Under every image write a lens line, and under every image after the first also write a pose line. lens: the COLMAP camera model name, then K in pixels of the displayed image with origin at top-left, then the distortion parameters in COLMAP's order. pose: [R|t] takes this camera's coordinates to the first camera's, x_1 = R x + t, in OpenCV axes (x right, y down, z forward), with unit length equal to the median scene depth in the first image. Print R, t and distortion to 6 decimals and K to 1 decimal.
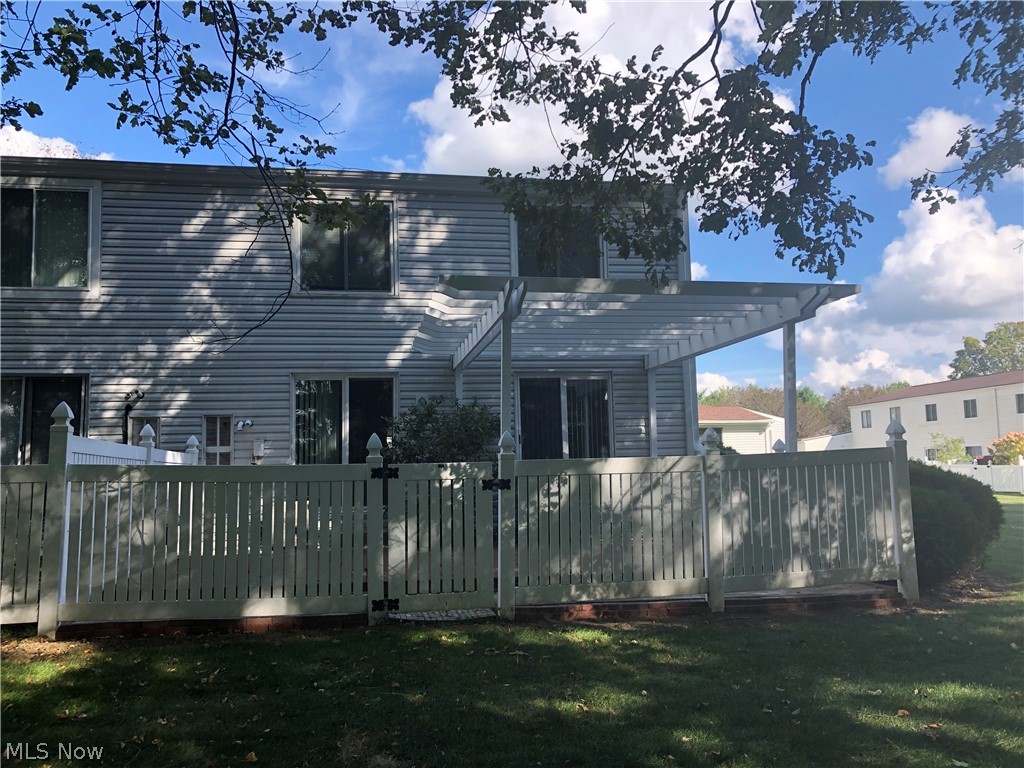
lens RADIAL K [[860.4, 0, 512.0], [0, 860.4, 384.0], [0, 0, 1]] dist [0.154906, -0.176405]
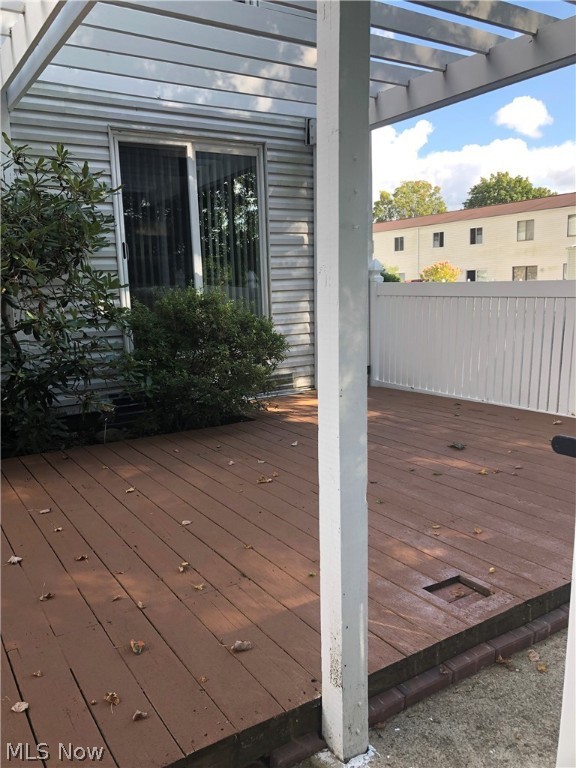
lens RADIAL K [[645.3, 0, 288.0], [0, 645.3, 384.0], [0, 0, 1]] dist [0.154906, -0.176405]
pose [[0.925425, -0.066373, 0.373073, -0.032327], [-0.022236, 0.973331, 0.228324, 0.026221], [-0.378278, -0.219592, 0.899269, 0.290485]]
